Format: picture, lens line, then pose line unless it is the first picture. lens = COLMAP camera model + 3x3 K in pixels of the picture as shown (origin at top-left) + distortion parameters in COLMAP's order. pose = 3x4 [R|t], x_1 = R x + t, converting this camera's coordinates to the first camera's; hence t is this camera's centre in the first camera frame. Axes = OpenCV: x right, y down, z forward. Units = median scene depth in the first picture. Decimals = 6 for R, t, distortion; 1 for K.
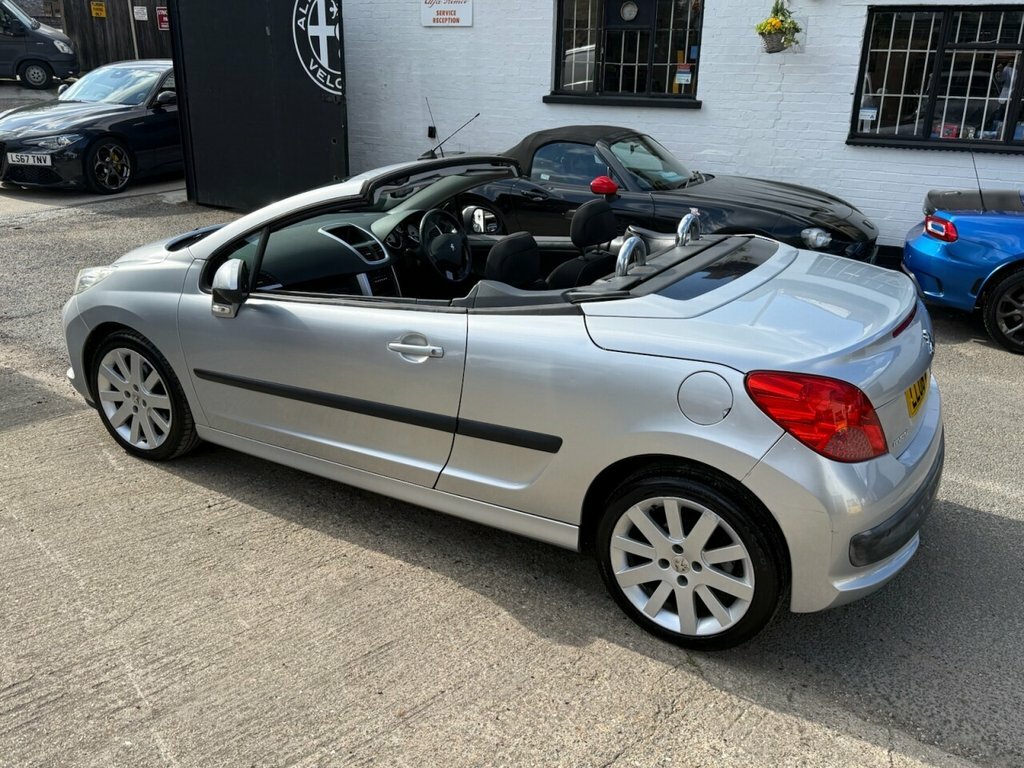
lens RADIAL K [[919.3, 0, 481.4], [0, 919.3, 384.5], [0, 0, 1]] dist [0.058948, -0.092995]
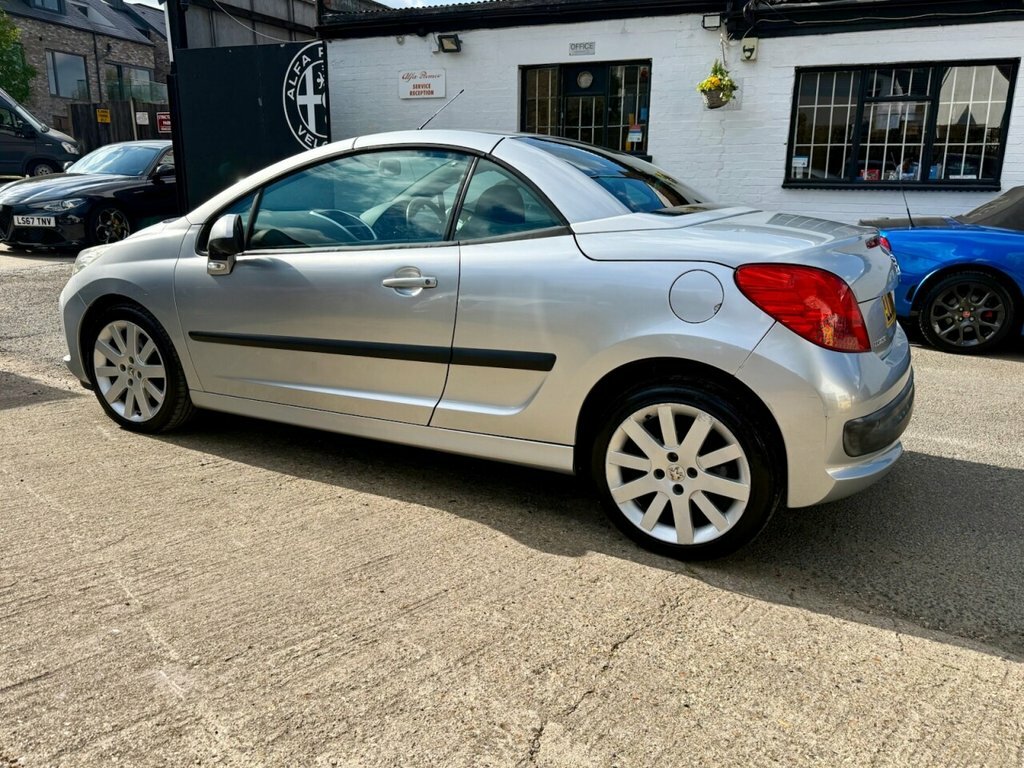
lens RADIAL K [[832.6, 0, 491.9], [0, 832.6, 380.9], [0, 0, 1]] dist [0.062890, -0.099280]
pose [[0.998654, -0.016461, 0.049182, -0.023677], [0.021347, 0.994703, -0.100548, 0.145036], [-0.047267, 0.101463, 0.993716, 0.068529]]
